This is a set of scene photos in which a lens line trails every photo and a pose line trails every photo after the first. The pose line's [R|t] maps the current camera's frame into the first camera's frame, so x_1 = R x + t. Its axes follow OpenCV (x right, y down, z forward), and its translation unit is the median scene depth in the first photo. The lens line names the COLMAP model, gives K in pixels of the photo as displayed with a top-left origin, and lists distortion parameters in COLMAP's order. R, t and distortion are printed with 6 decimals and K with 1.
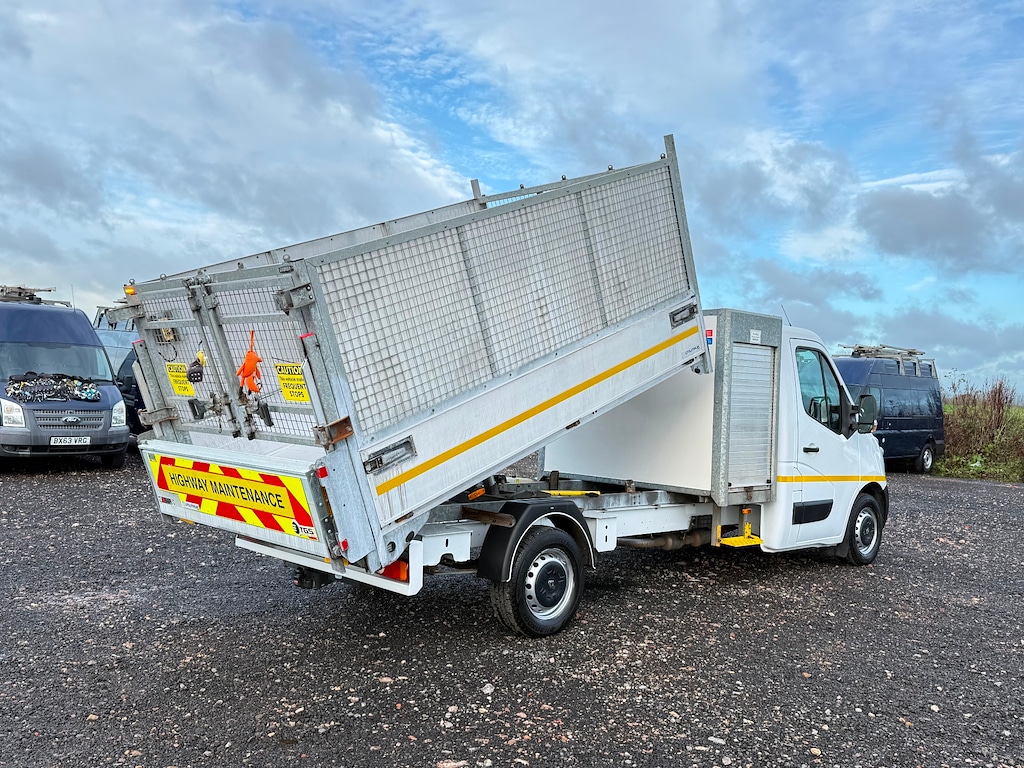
lens RADIAL K [[962.6, 0, 506.3], [0, 962.6, 380.6], [0, 0, 1]] dist [0.024600, 0.000000]
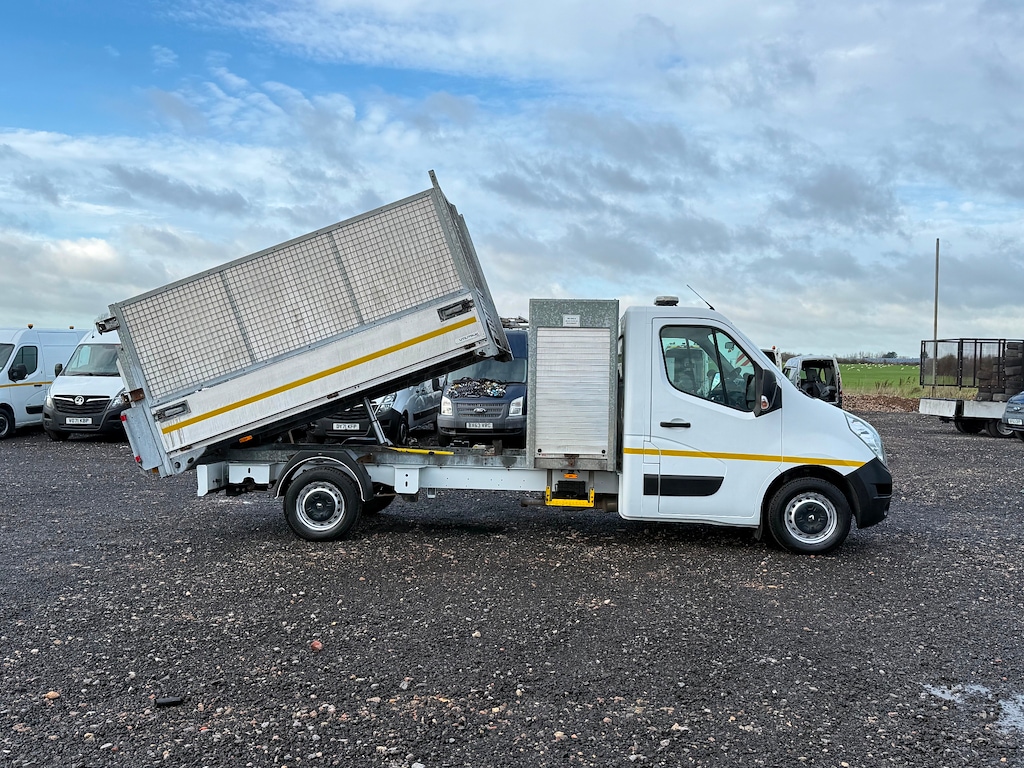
lens RADIAL K [[985.9, 0, 507.2], [0, 985.9, 376.6], [0, 0, 1]] dist [0.122788, 0.000000]
pose [[0.649665, -0.030103, -0.759625, 1.358087], [0.017324, 0.999542, -0.024794, 0.058788], [0.760024, 0.002948, 0.649889, 0.246720]]
